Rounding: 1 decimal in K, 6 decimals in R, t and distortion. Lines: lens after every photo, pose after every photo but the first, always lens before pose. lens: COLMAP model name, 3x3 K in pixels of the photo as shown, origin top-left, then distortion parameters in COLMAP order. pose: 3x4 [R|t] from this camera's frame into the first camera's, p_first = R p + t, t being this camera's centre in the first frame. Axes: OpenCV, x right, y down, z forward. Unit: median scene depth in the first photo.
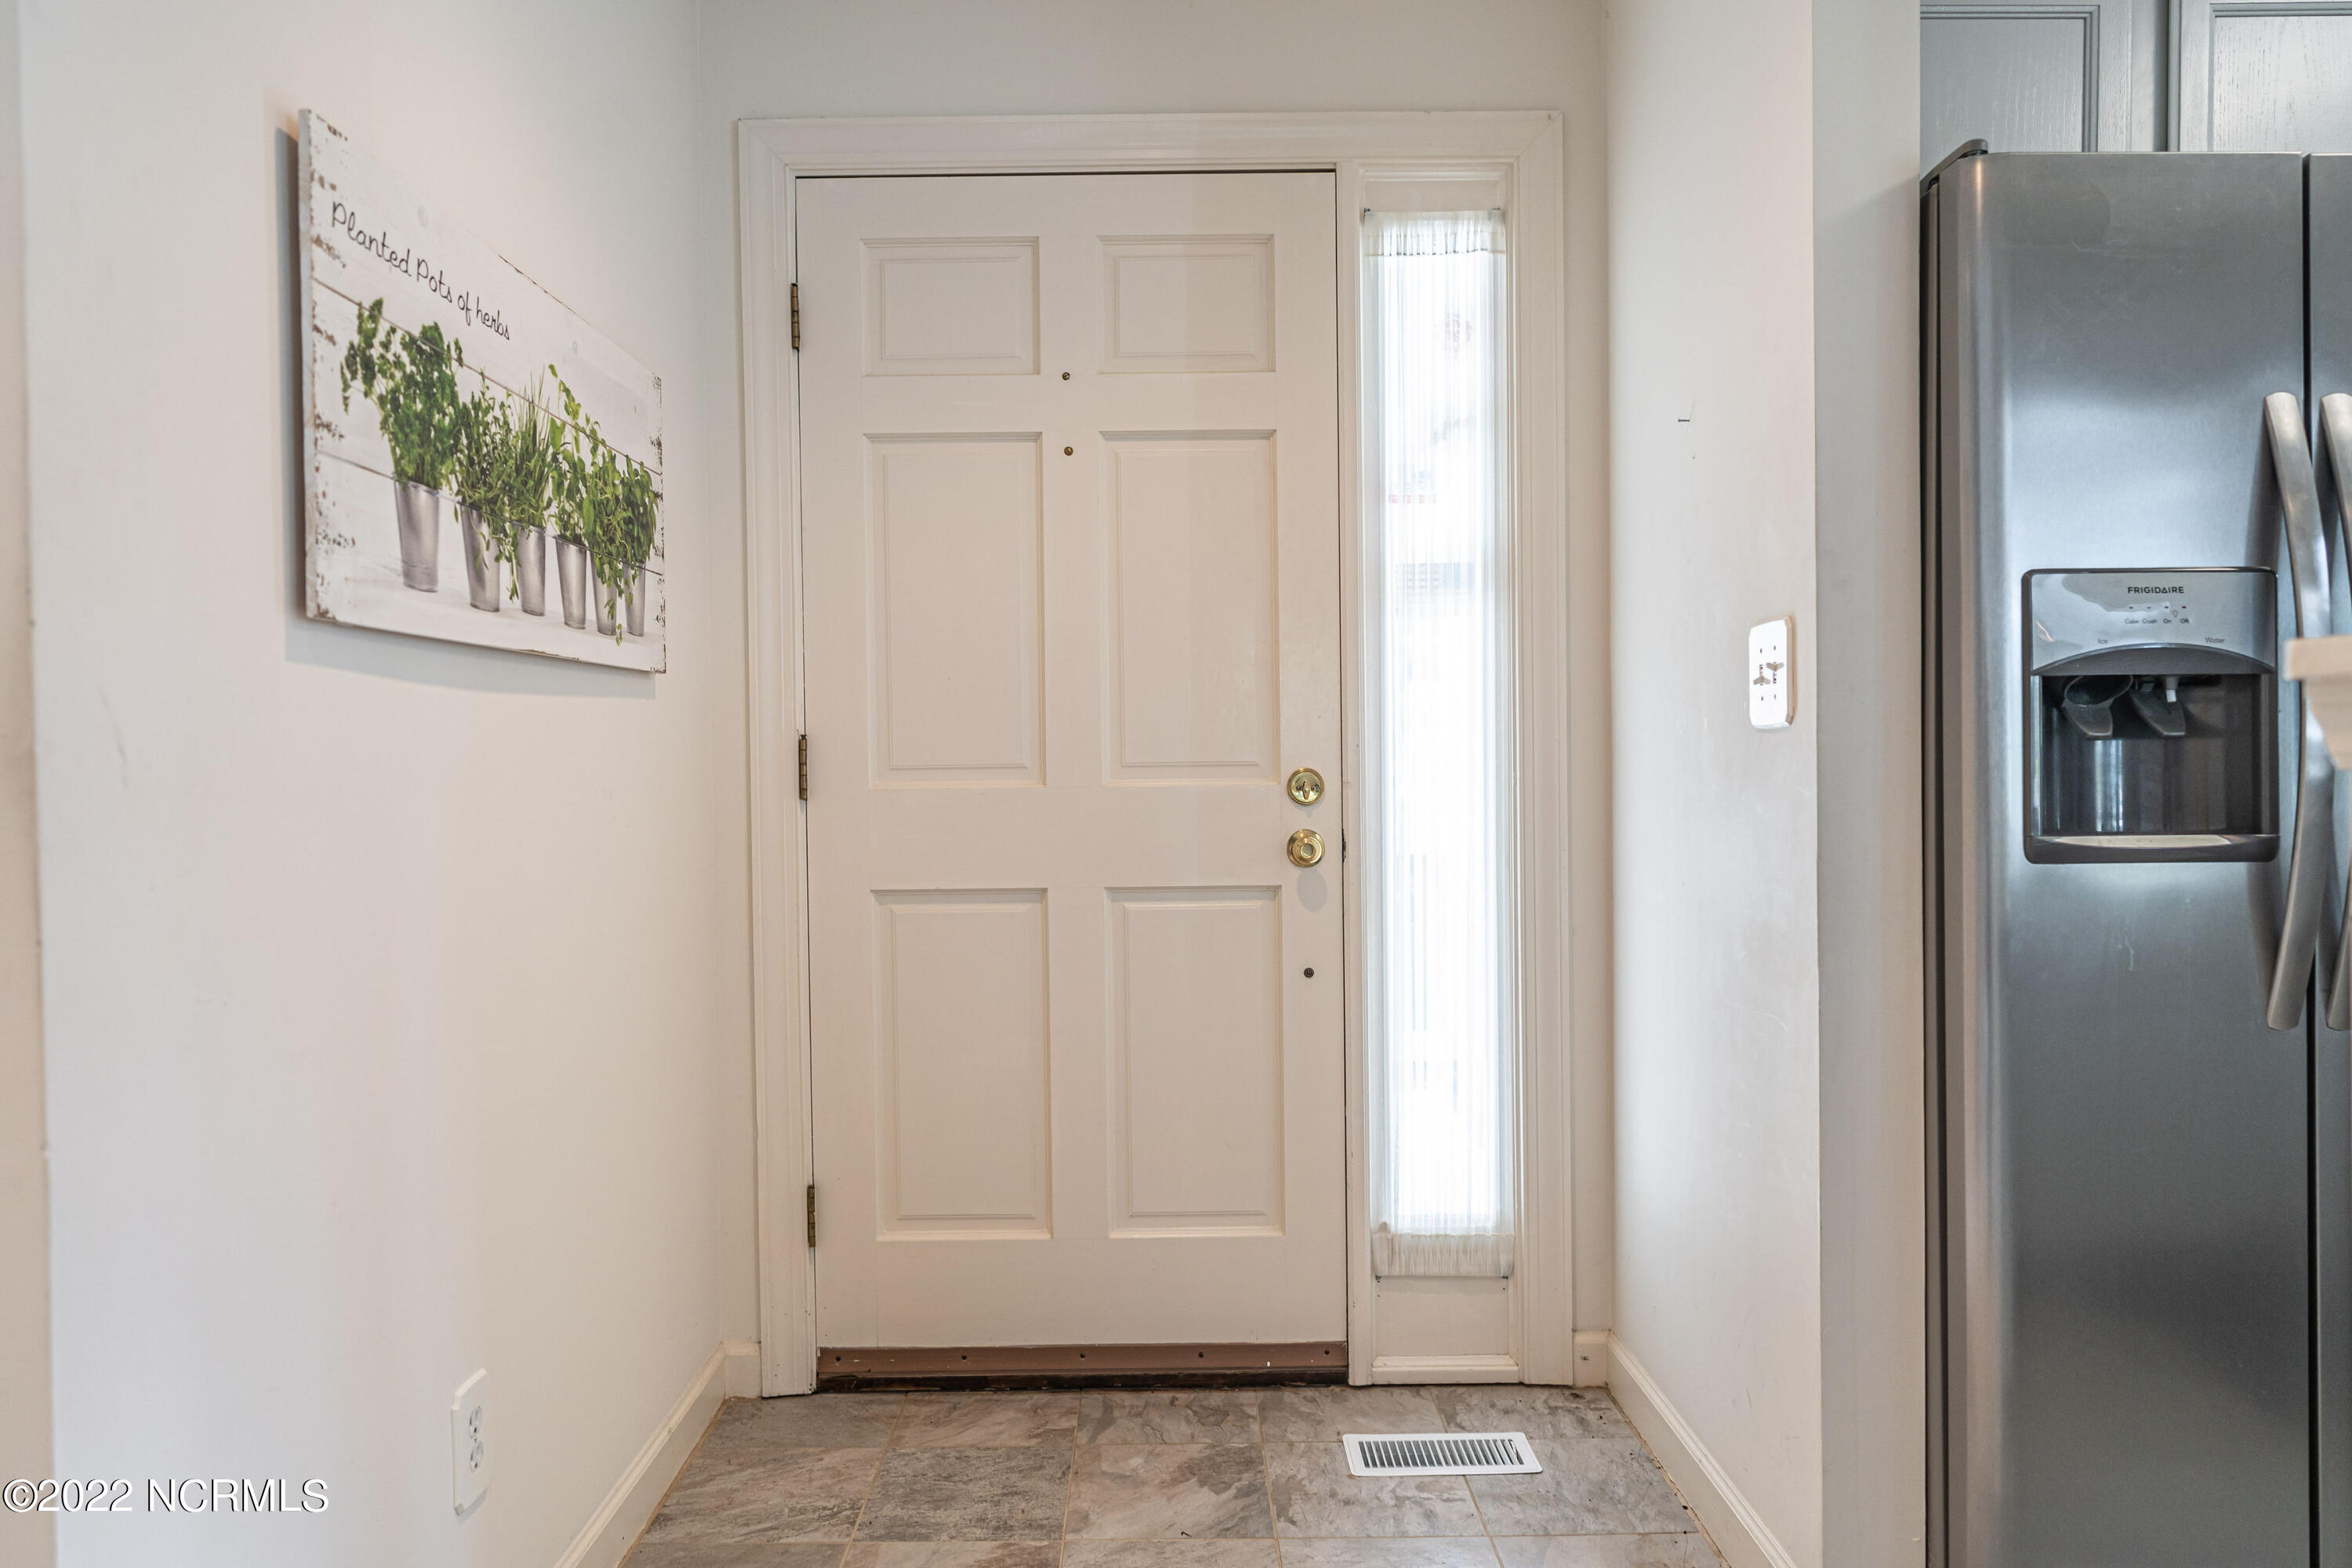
lens RADIAL K [[1598.3, 0, 1155.8], [0, 1598.3, 775.7], [0, 0, 1]] dist [0.000985, 0.000113]
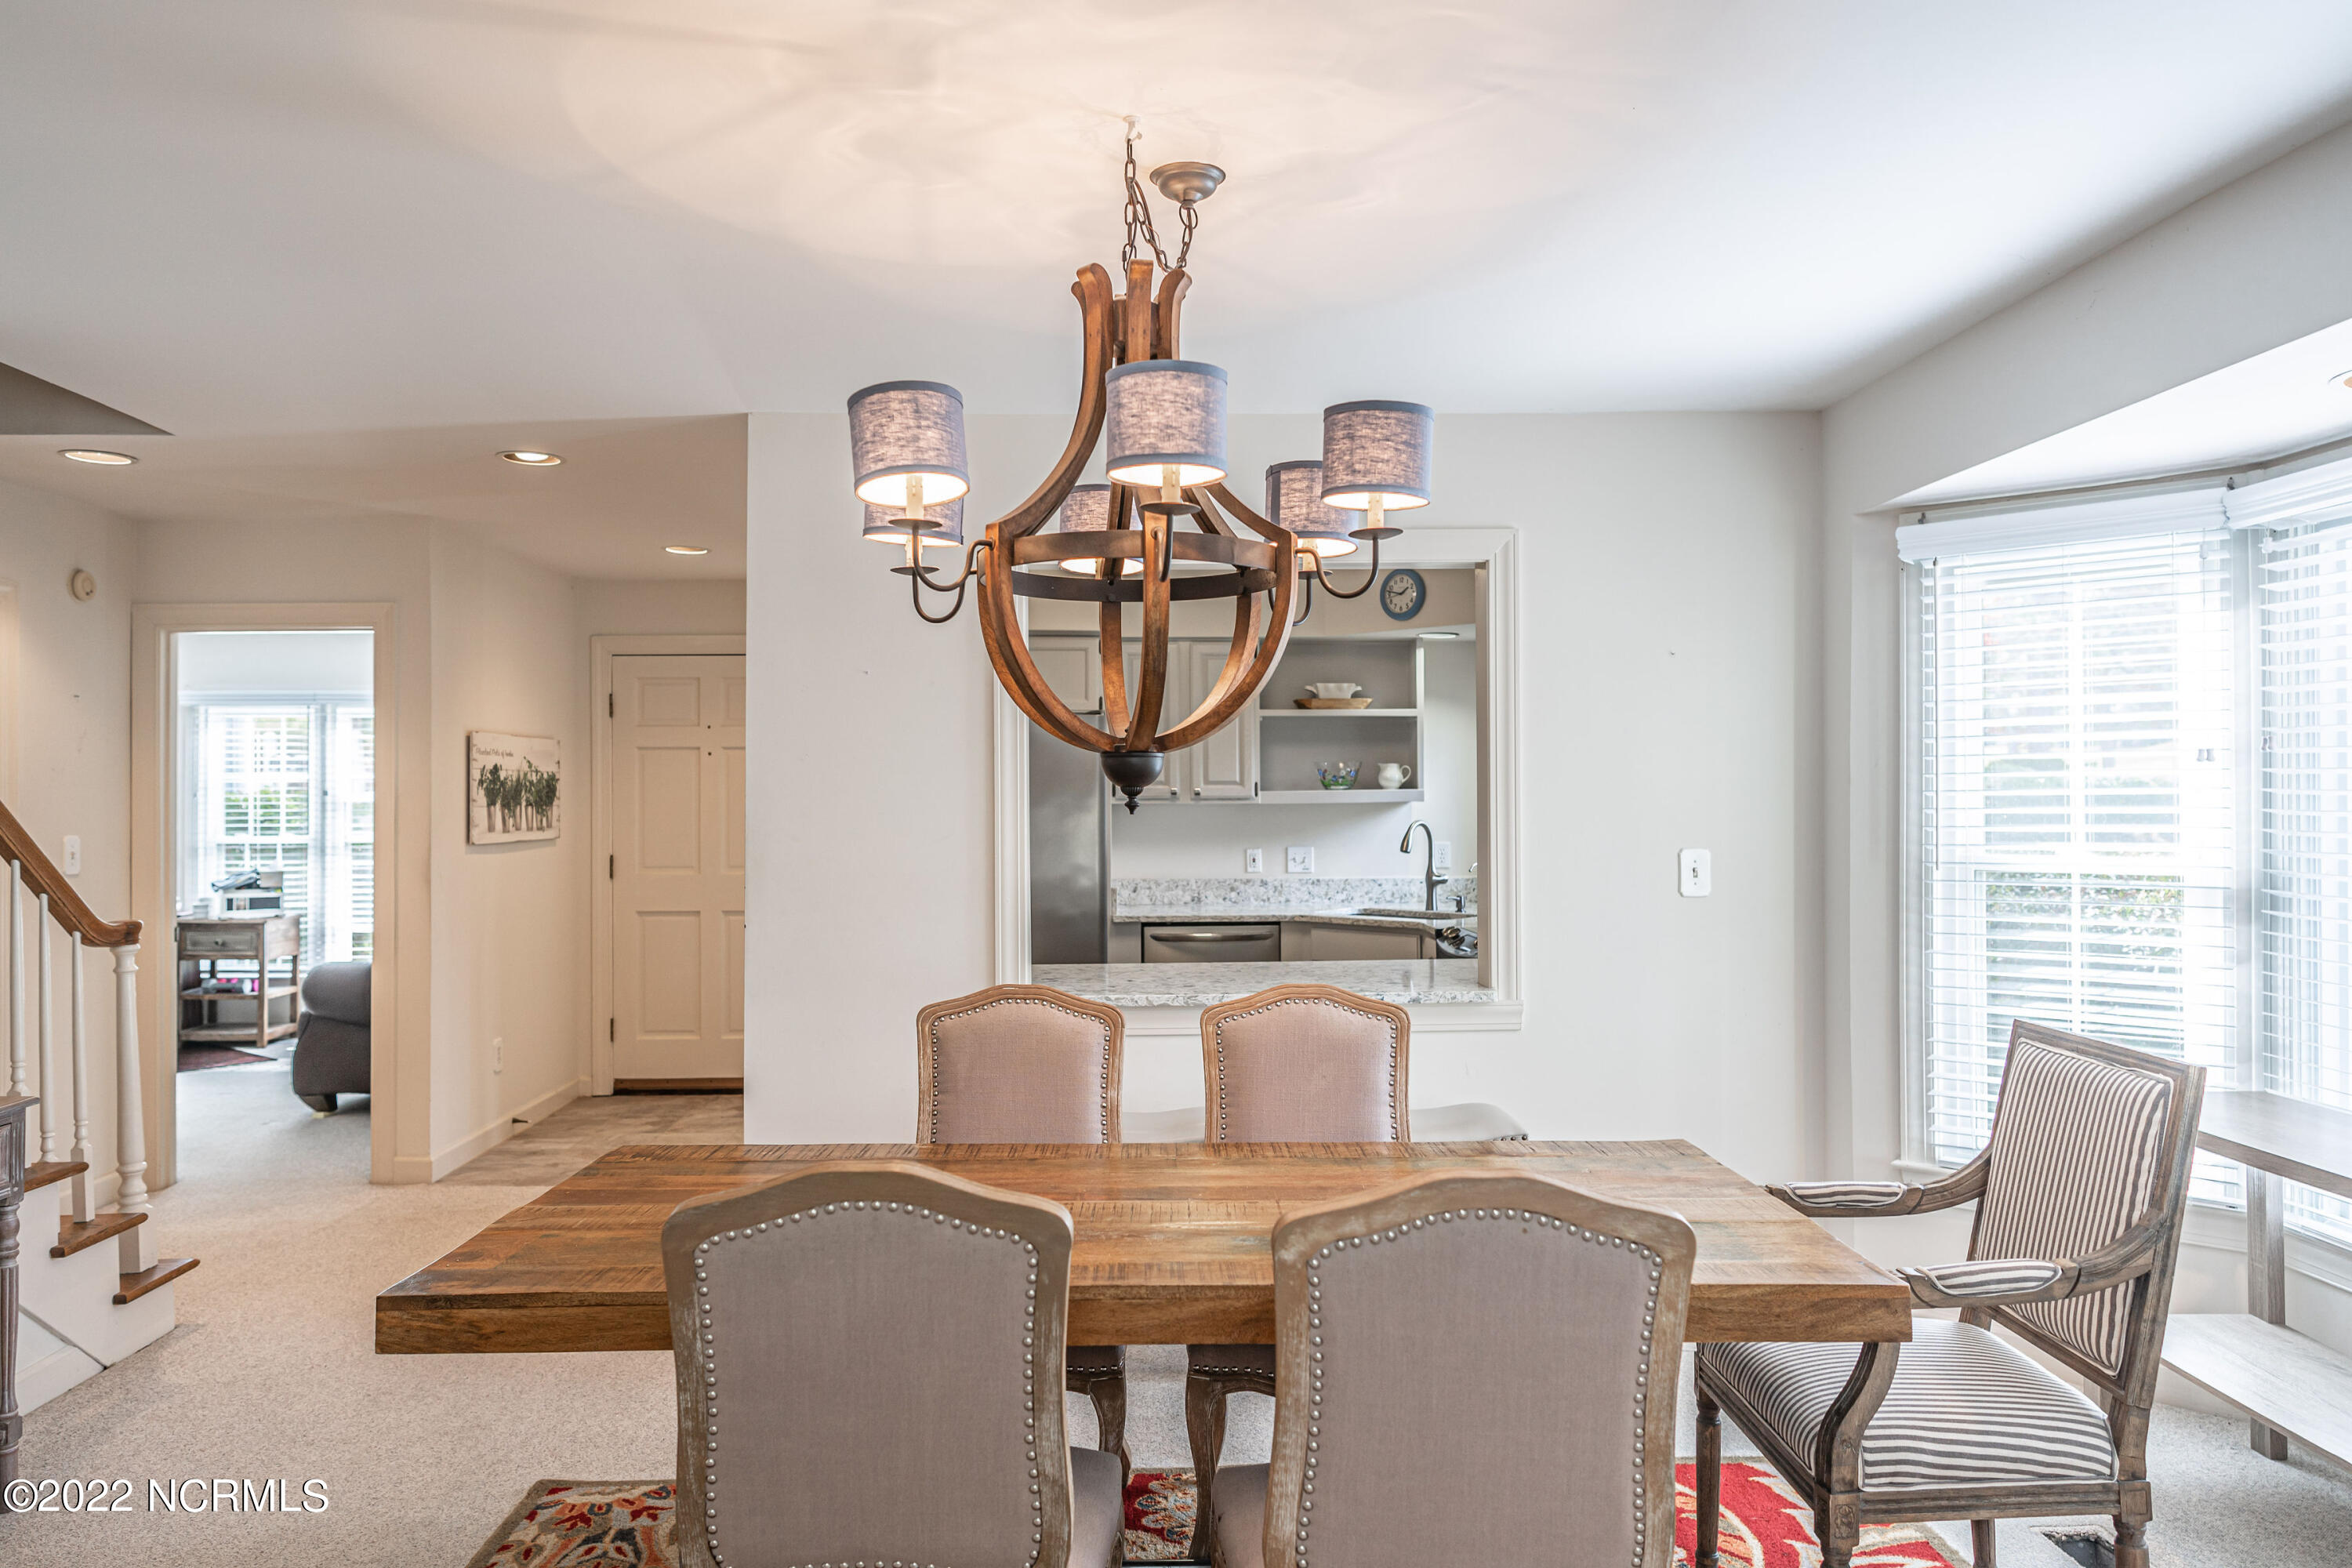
lens RADIAL K [[1581.2, 0, 1148.3], [0, 1581.2, 785.1], [0, 0, 1]] dist [-0.001033, 0.001279]
pose [[0.999478, 0.009571, 0.030868, 0.704055], [-0.008895, 0.999720, -0.021949, -0.107119], [-0.031069, 0.021663, 0.999282, -1.999578]]
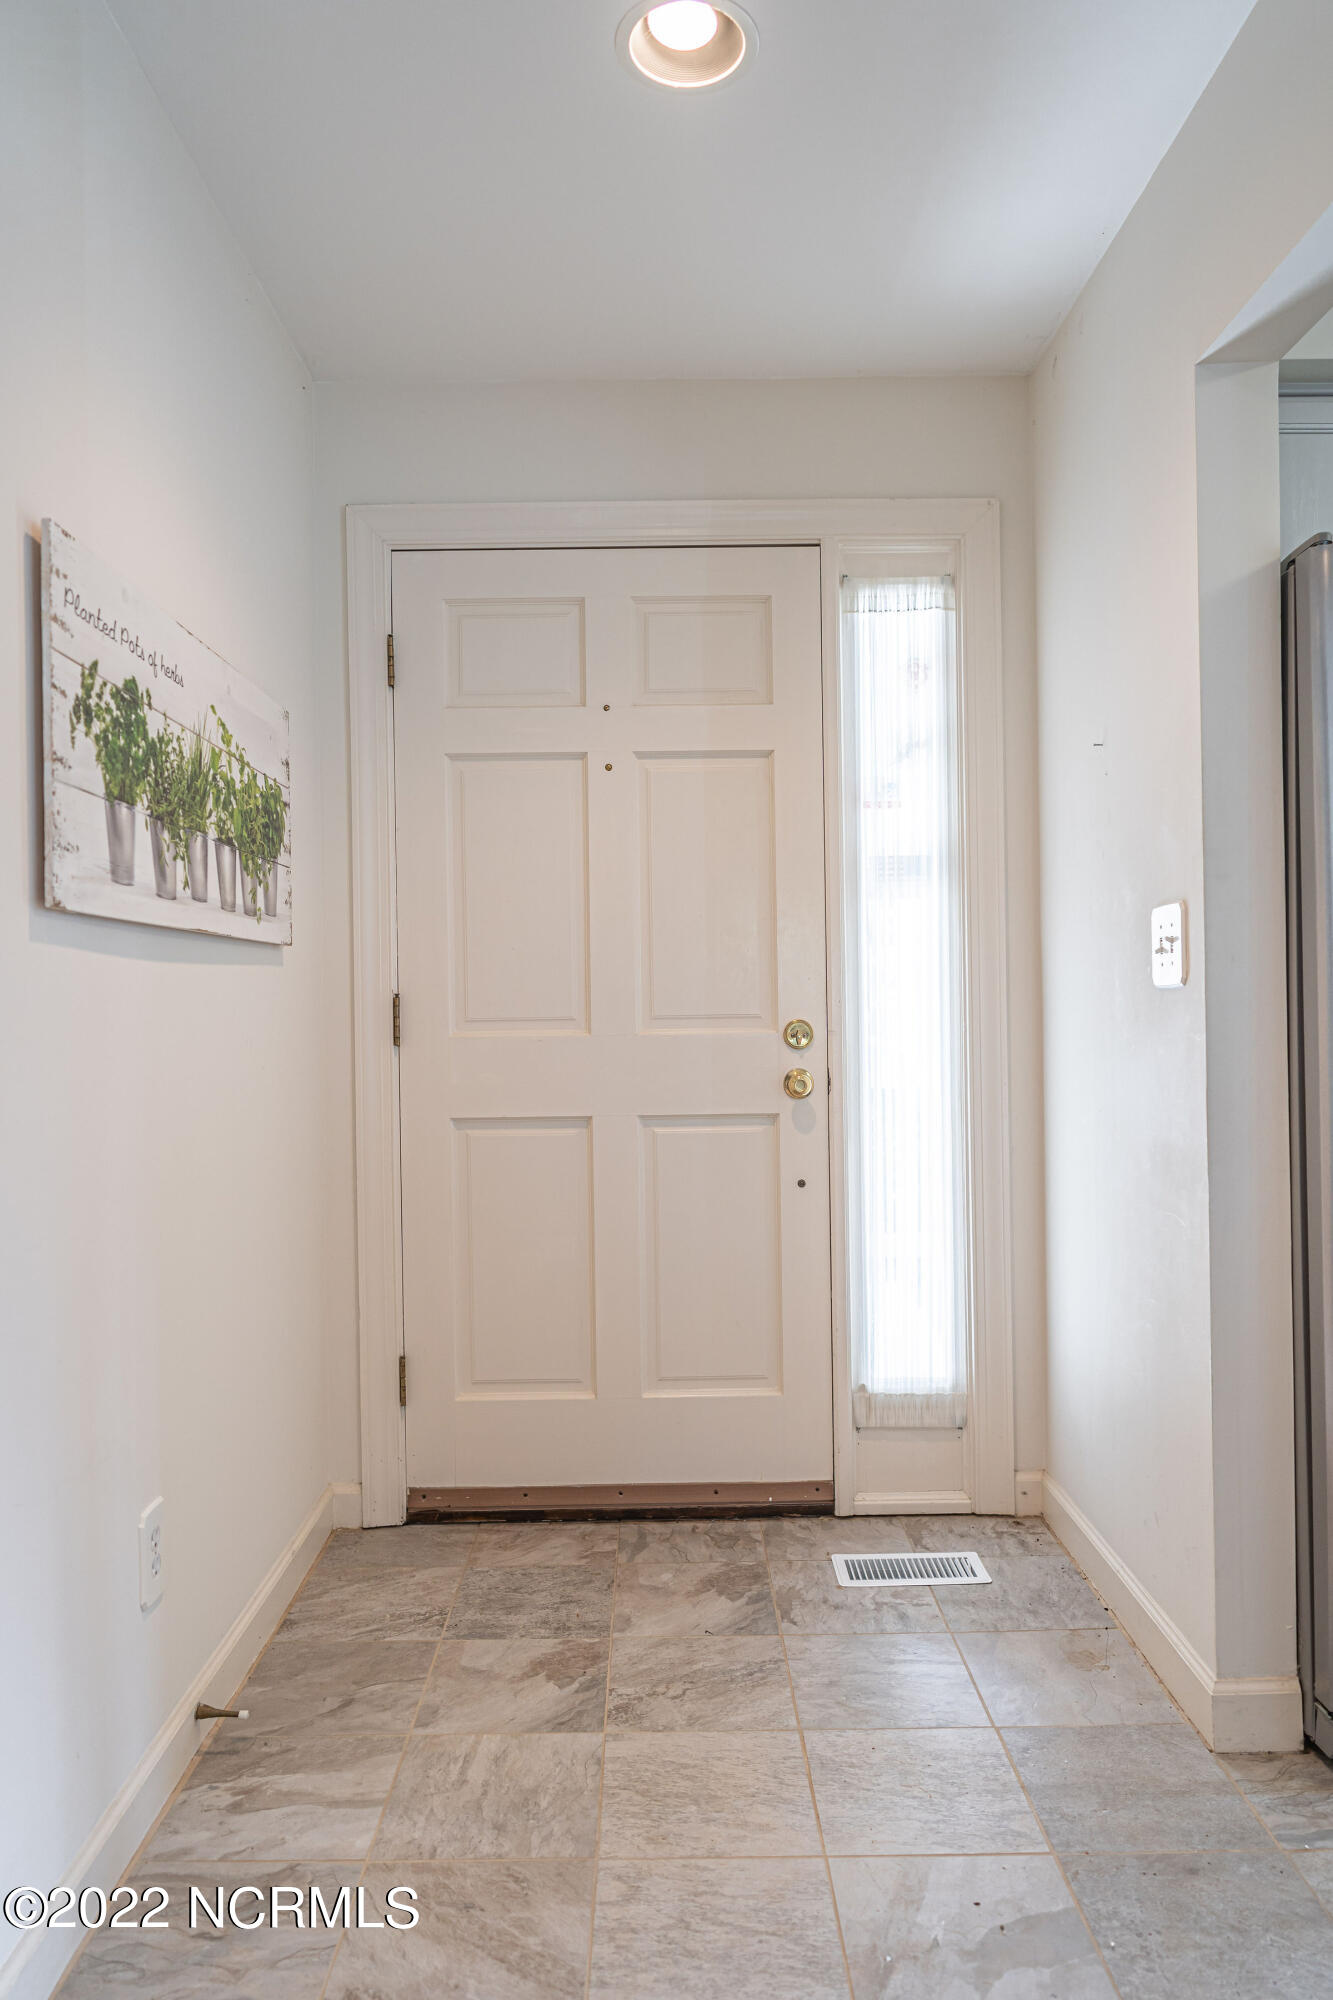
lens RADIAL K [[1334.5, 0, 666.5], [0, 1334.5, 1000.0], [0, 0, 1]] dist [-0.002515, 0.001452]
pose [[0.999961, -0.002513, 0.008475, -0.020952], [0.002666, 0.999833, -0.018064, -0.001556], [-0.008429, 0.018086, 0.999801, -0.049998]]
